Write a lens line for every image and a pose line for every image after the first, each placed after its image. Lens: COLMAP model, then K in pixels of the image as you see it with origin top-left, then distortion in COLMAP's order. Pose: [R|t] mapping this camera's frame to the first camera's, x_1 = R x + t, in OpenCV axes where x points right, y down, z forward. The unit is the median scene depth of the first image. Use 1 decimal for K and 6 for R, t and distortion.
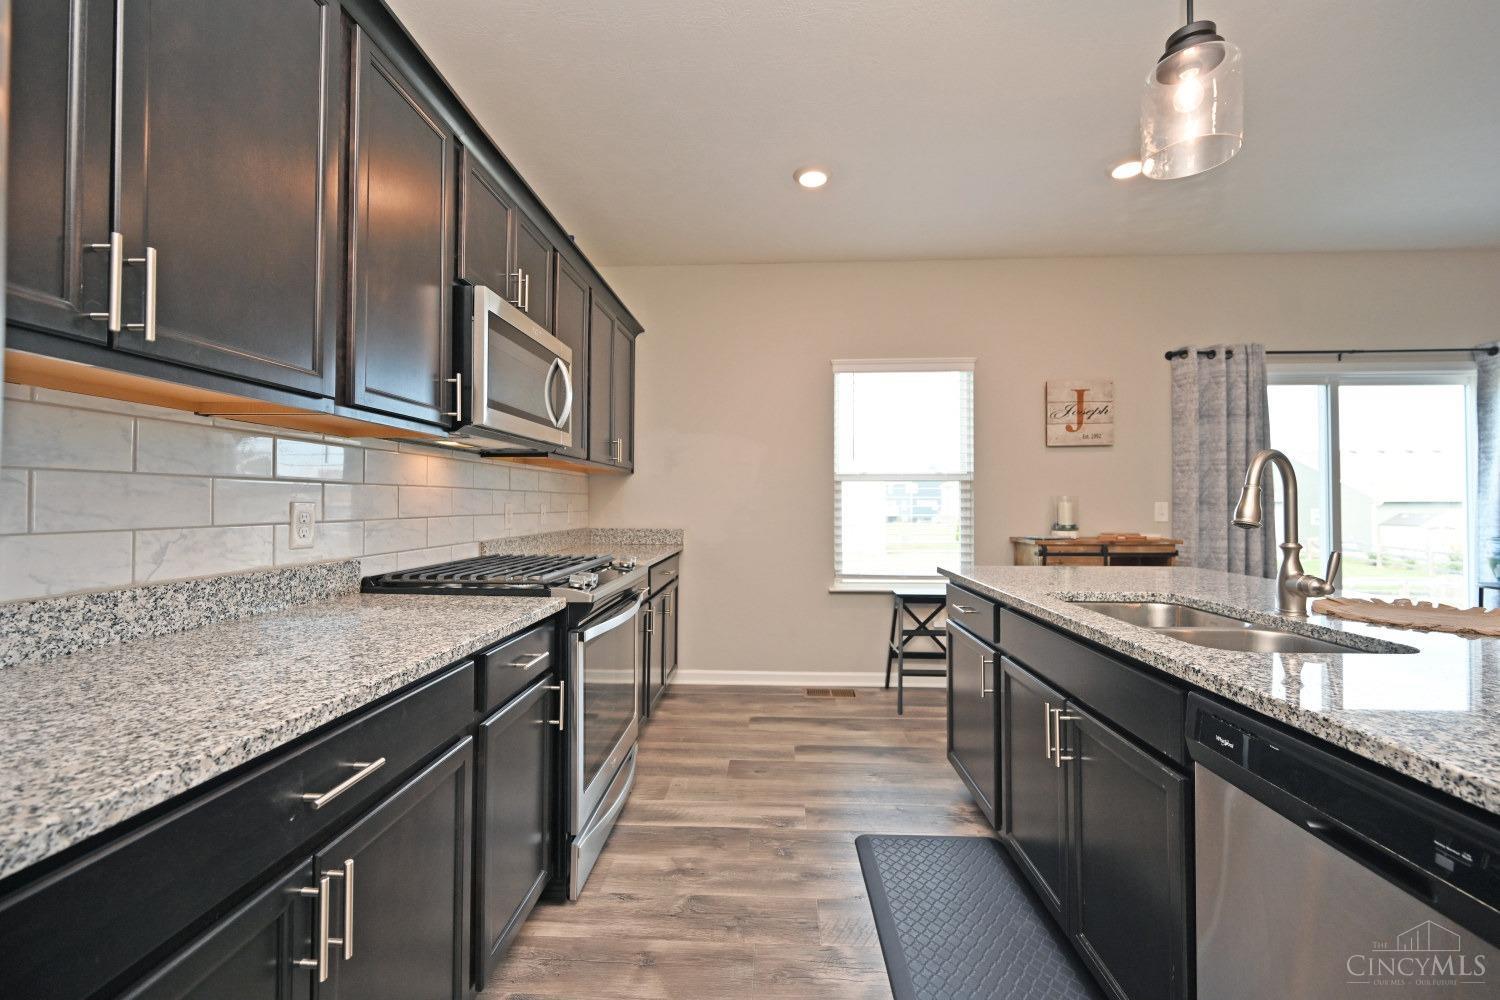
lens RADIAL K [[606.2, 0, 749.7], [0, 606.2, 497.6], [0, 0, 1]] dist [0.001672, 0.000286]
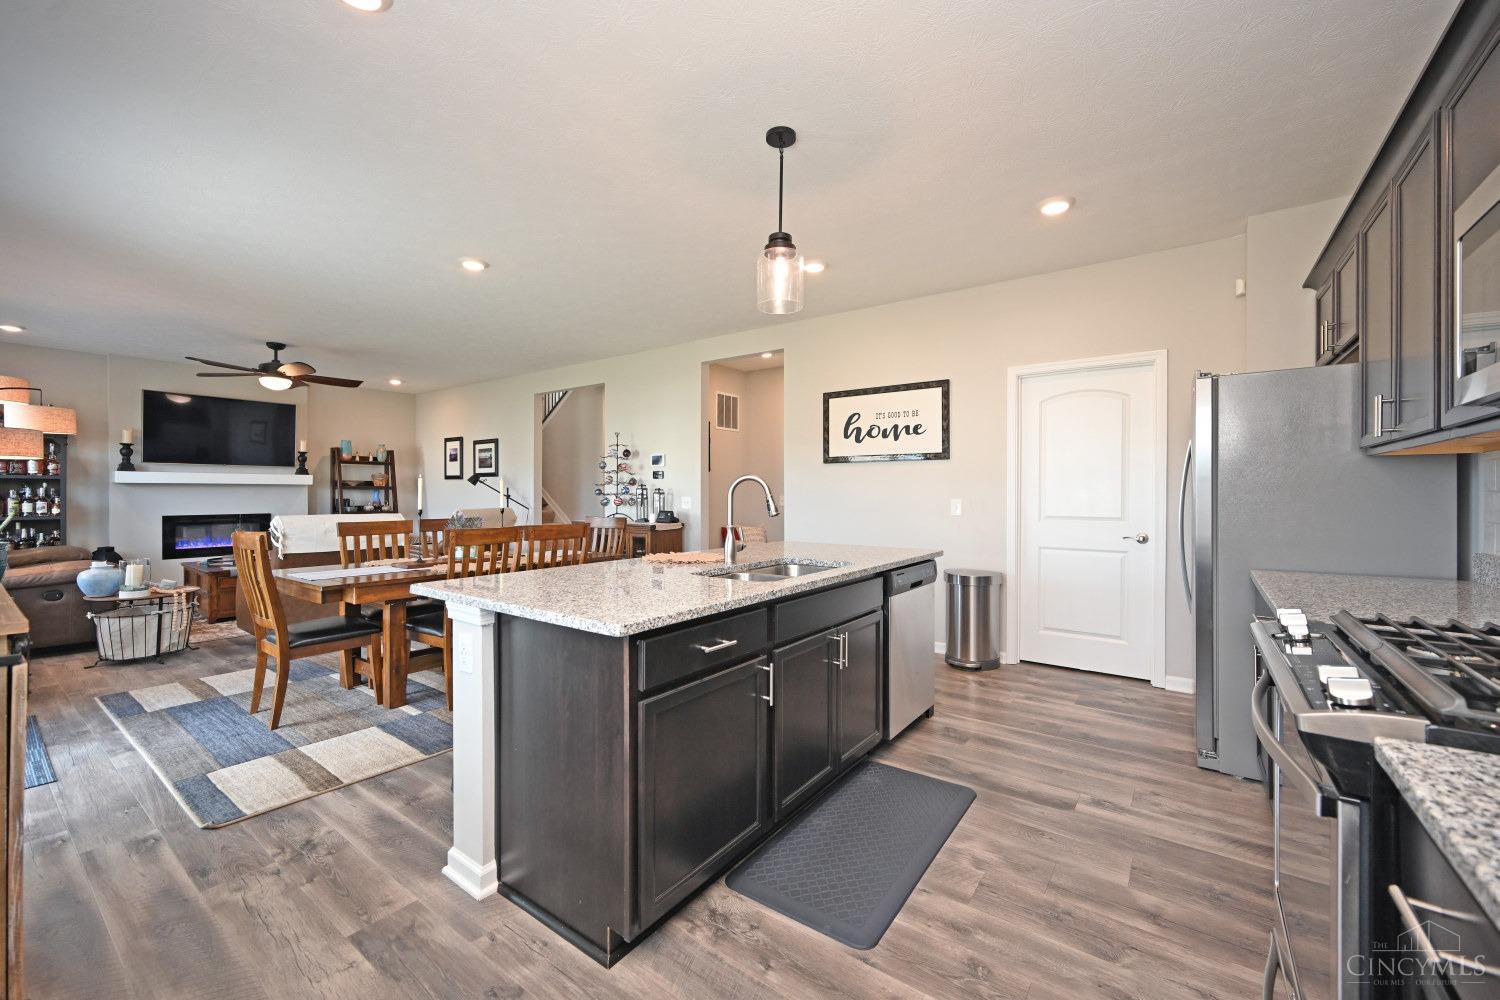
lens RADIAL K [[597.9, 0, 752.5], [0, 597.9, 496.2], [0, 0, 1]] dist [-0.000147, 0.000476]
pose [[-0.833206, -0.006968, 0.552918, -0.070760], [-0.008355, 0.999965, 0.000012, -0.005491], [-0.552899, -0.004610, -0.833235, 1.059640]]
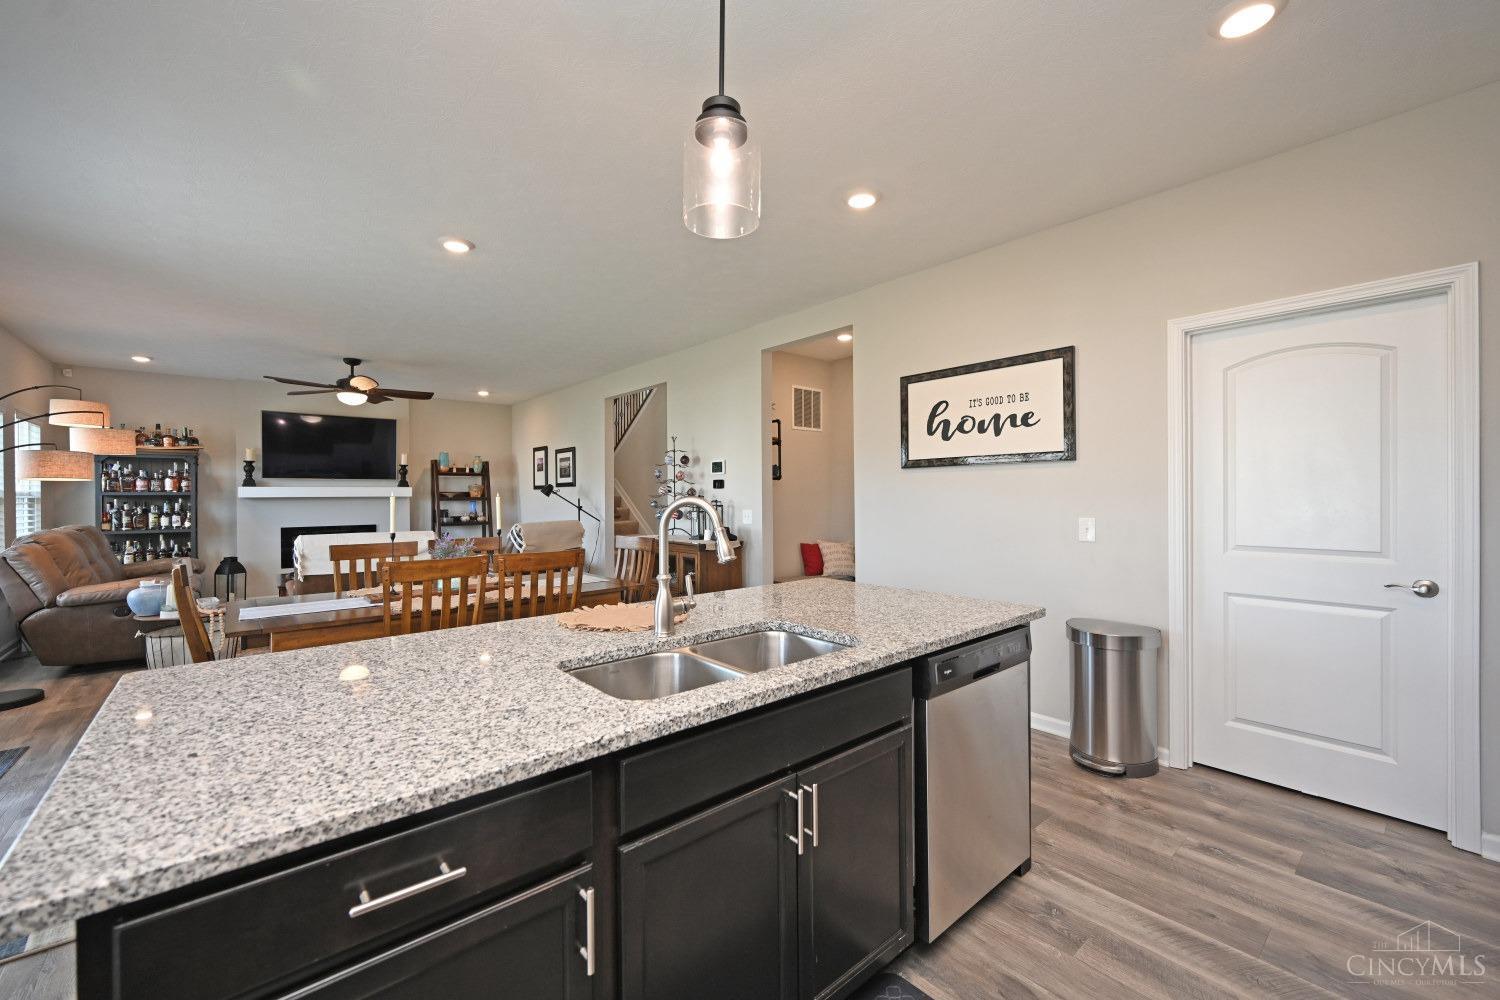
lens RADIAL K [[599.1, 0, 748.4], [0, 599.1, 497.8], [0, 0, 1]] dist [0.000922, -0.000268]
pose [[-0.683536, -0.000447, 0.729917, -0.031806], [-0.001010, 0.999999, -0.000334, -0.031799], [-0.729916, -0.000965, -0.683536, 0.720410]]
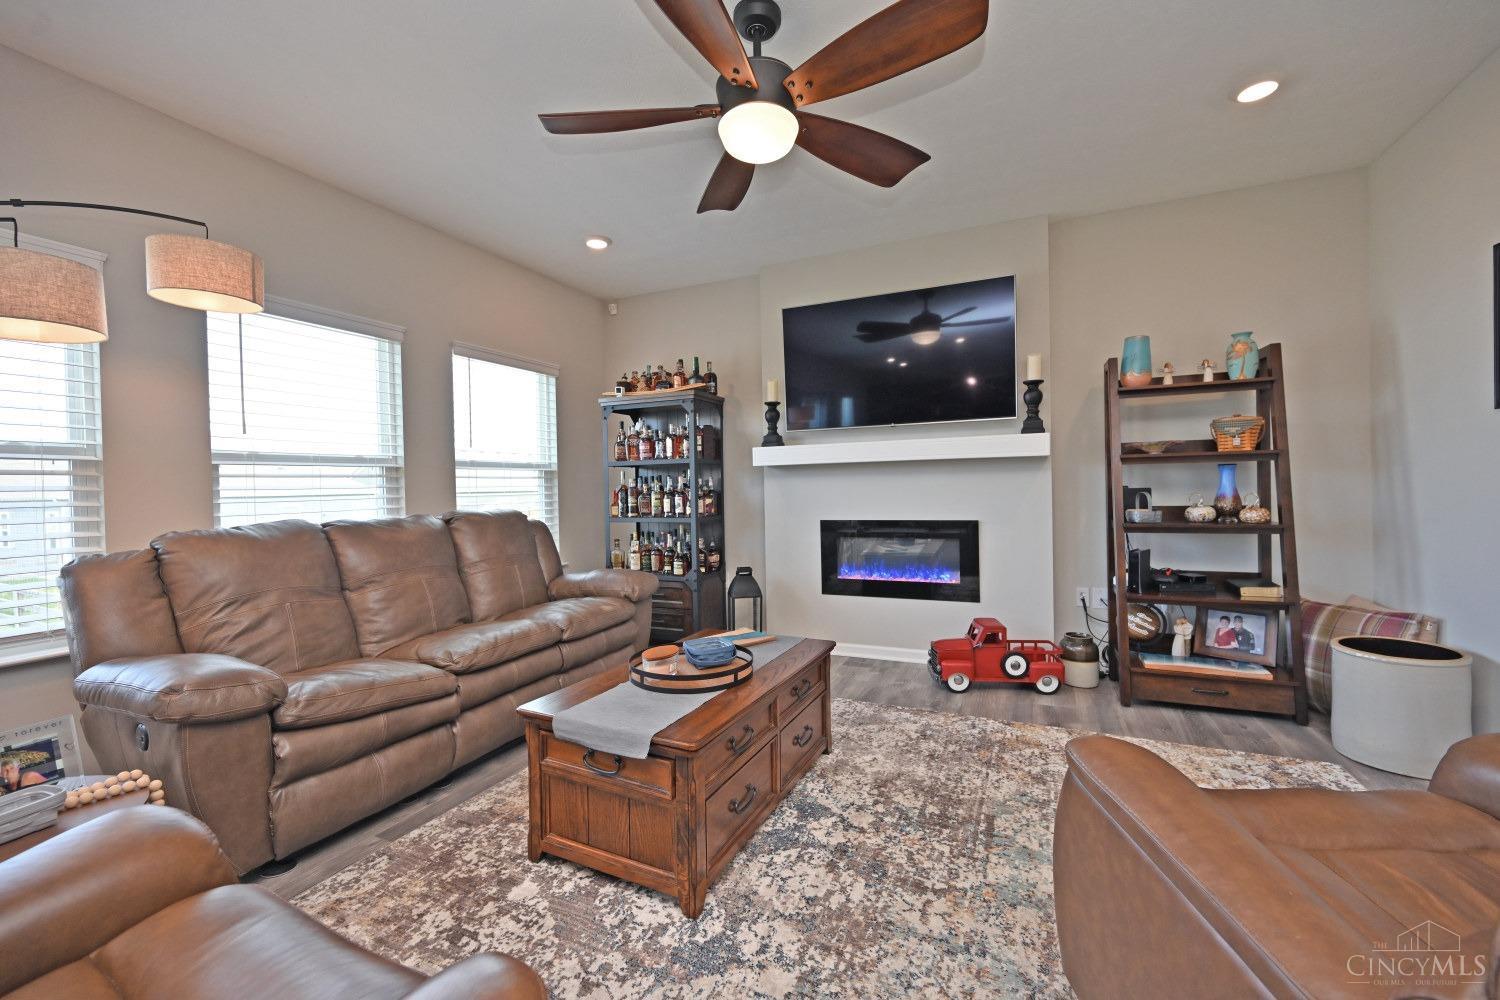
lens RADIAL K [[606.2, 0, 749.7], [0, 606.2, 497.6], [0, 0, 1]] dist [0.001672, 0.000286]
pose [[0.369266, -0.022060, 0.929062, 1.564198], [0.011485, 0.999750, 0.019173, 0.008230], [-0.929253, 0.003590, 0.369427, 0.146211]]
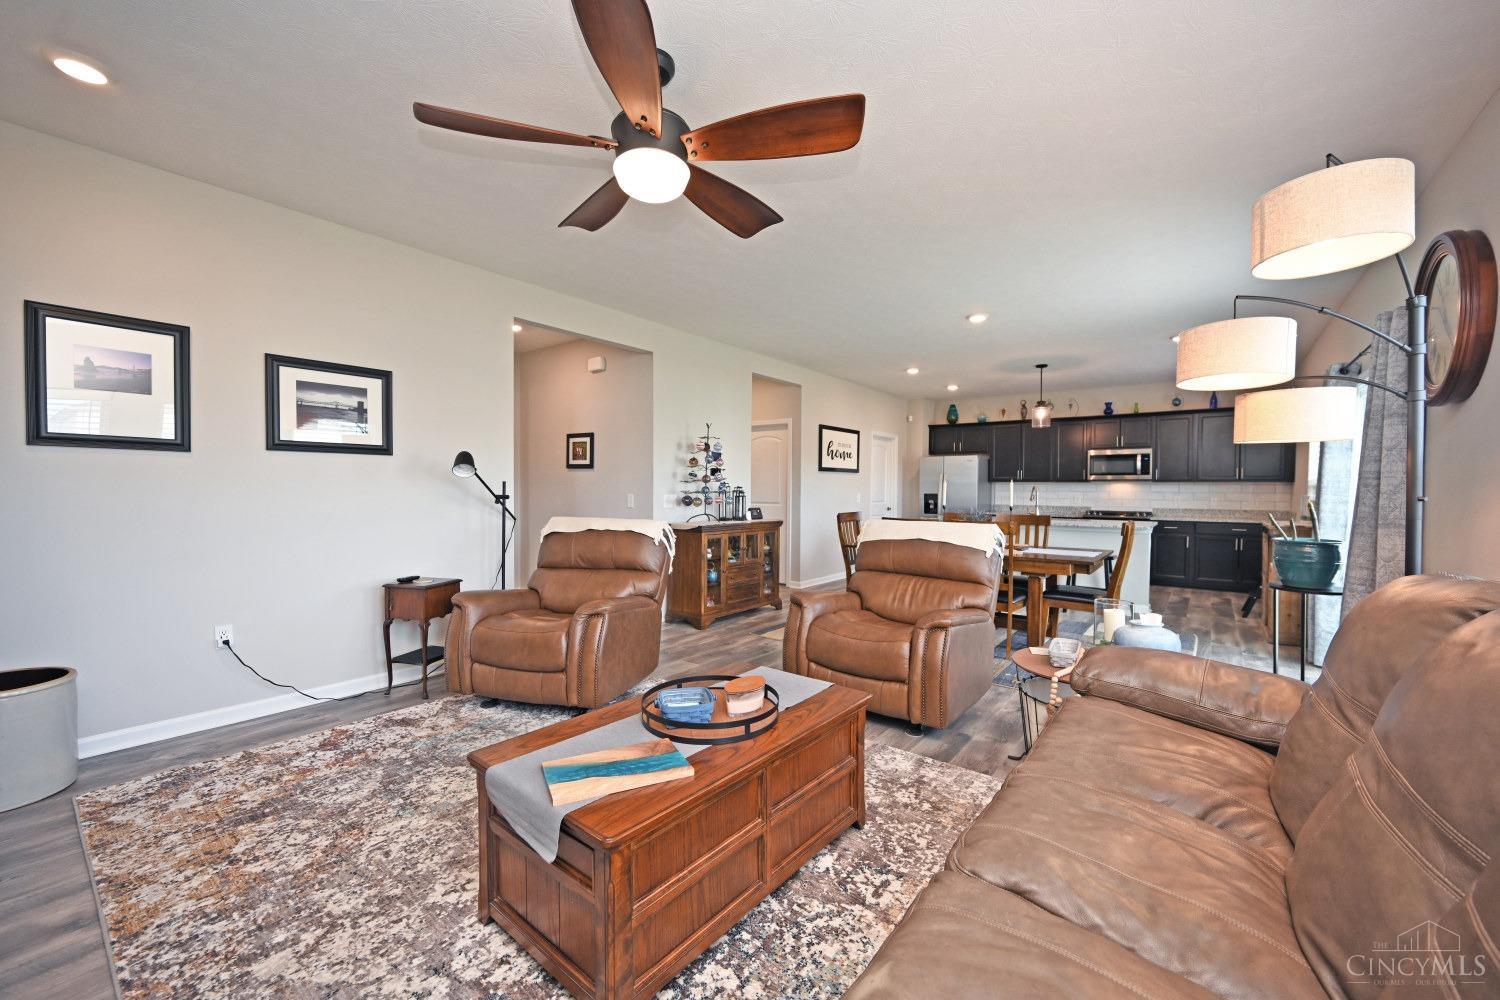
lens RADIAL K [[590.4, 0, 752.5], [0, 590.4, 501.5], [0, 0, 1]] dist [-0.000966, -0.000037]
pose [[-0.576910, 0.012206, -0.816717, 2.569224], [-0.001017, 0.999877, 0.015661, -0.008436], [0.816807, 0.009865, -0.576826, 0.795414]]
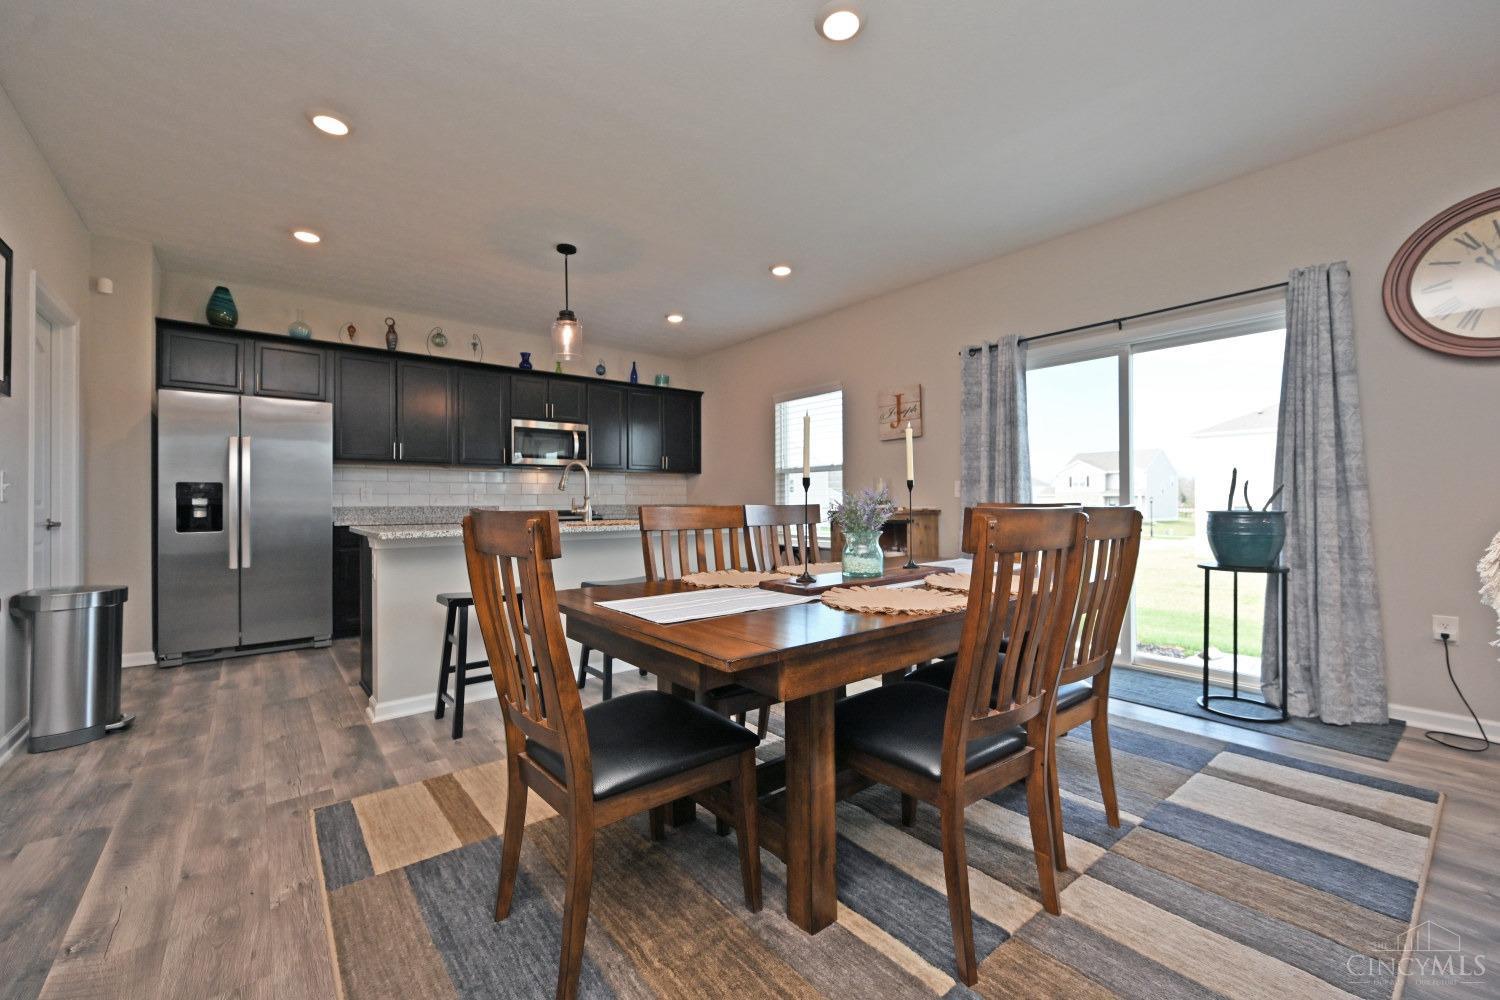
lens RADIAL K [[609.0, 0, 753.6], [0, 609.0, 497.8], [0, 0, 1]] dist [0.001961, 0.000228]
pose [[0.671549, -0.011277, -0.740874, 1.427121], [0.013175, 0.999908, -0.003277, 0.043842], [0.740843, -0.007561, 0.671636, -0.101356]]
